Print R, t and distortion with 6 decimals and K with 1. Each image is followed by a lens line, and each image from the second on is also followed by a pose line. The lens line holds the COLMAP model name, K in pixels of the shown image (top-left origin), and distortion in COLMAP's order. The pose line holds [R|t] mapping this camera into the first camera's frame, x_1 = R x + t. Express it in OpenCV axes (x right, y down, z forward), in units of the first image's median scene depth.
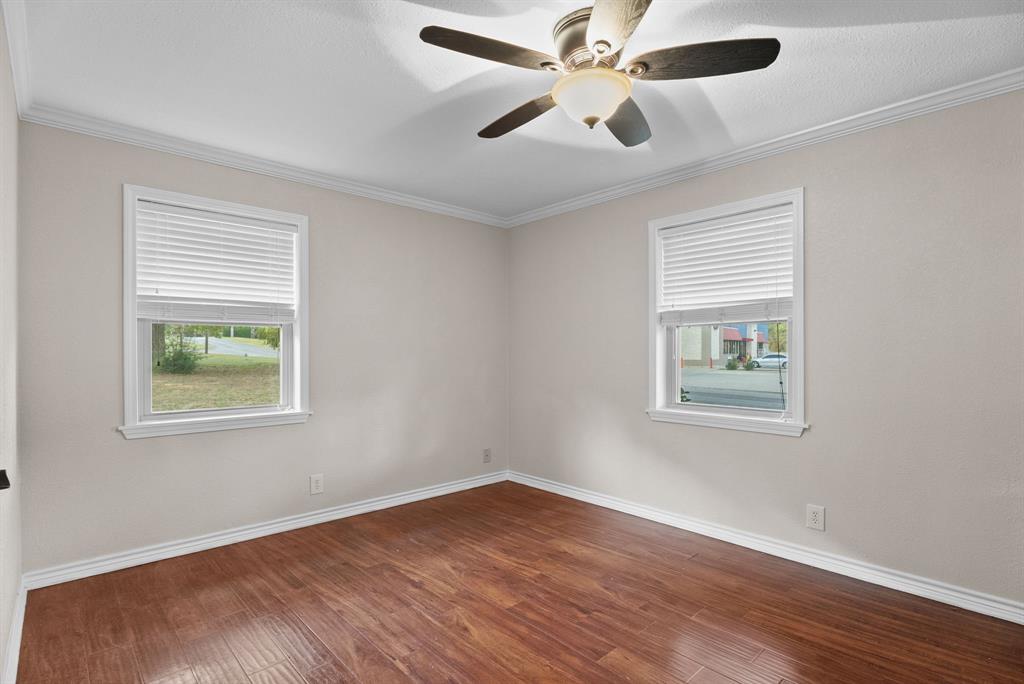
lens RADIAL K [[507.8, 0, 513.6], [0, 507.8, 345.8], [0, 0, 1]] dist [-0.003267, -0.000501]
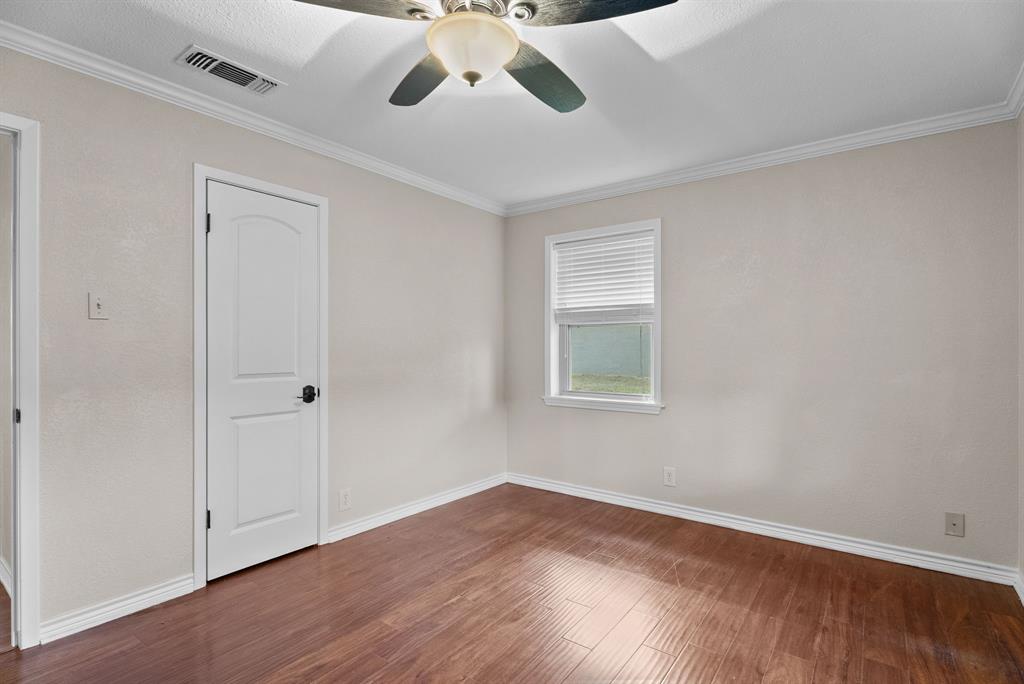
lens RADIAL K [[503.8, 0, 507.7], [0, 503.8, 342.5], [0, 0, 1]] dist [-0.005193, -0.000950]
pose [[0.163552, -0.006603, -0.986513, 0.612548], [0.011995, 0.999917, -0.004704, 0.002896], [0.986462, -0.011064, 0.163617, 0.558656]]
